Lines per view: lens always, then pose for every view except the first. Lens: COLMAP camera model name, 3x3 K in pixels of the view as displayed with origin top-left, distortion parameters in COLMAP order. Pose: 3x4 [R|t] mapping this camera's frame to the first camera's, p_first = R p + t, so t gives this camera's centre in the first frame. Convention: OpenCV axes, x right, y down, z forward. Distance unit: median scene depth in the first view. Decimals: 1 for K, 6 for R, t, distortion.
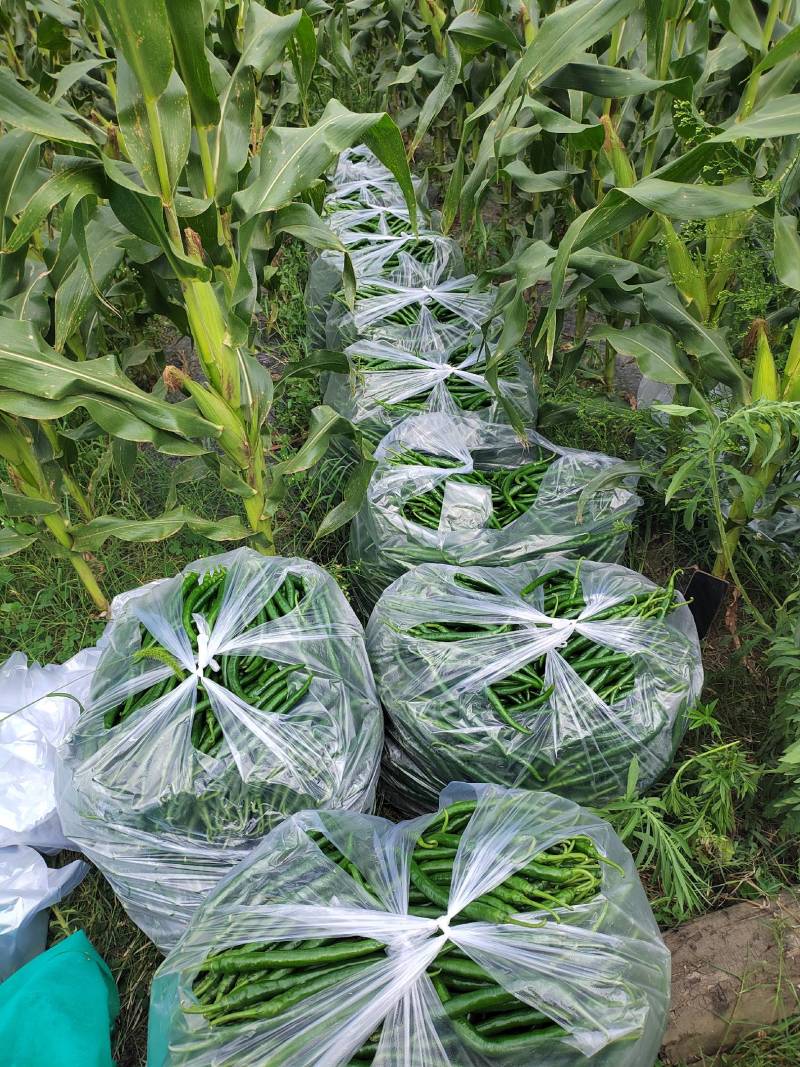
lens RADIAL K [[738.2, 0, 391.5], [0, 738.2, 530.5], [0, 0, 1]] dist [0.031676, -0.022940]
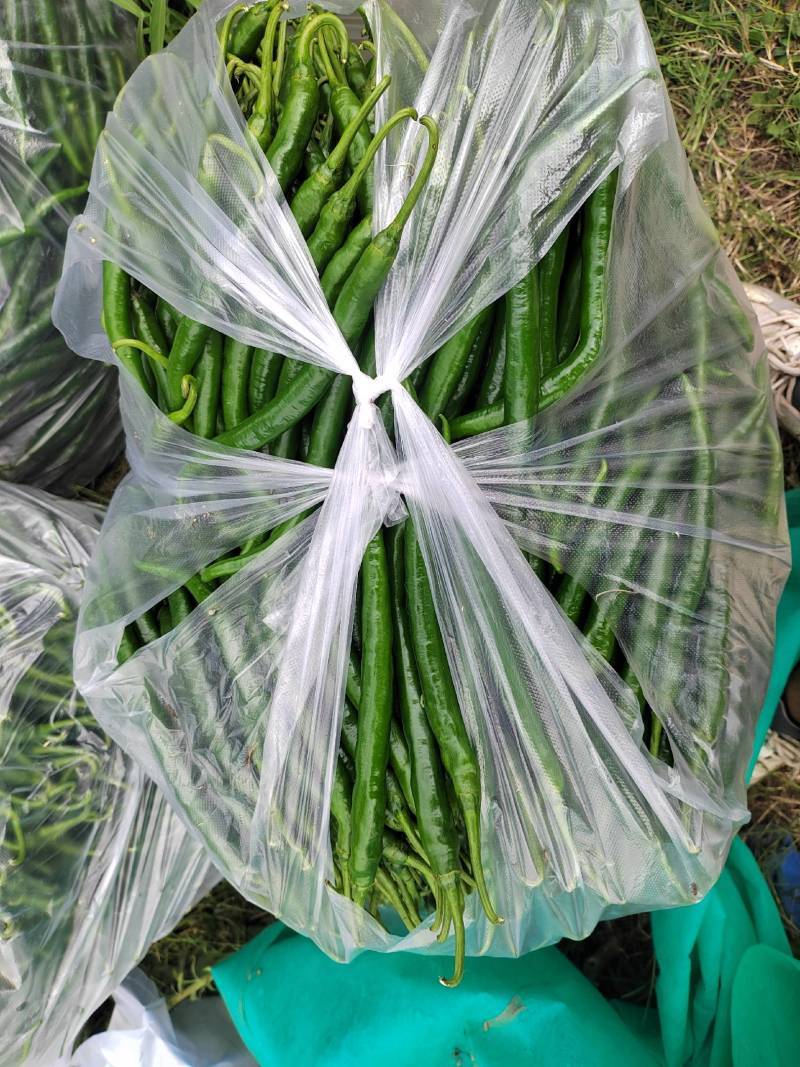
lens RADIAL K [[738.2, 0, 395.8], [0, 738.2, 539.8], [0, 0, 1]] dist [0.031676, -0.022940]
pose [[0.150771, -0.988470, -0.013953, -0.008547], [0.735181, 0.102679, 0.670049, 0.230452], [-0.660891, -0.111282, 0.742186, 0.588439]]
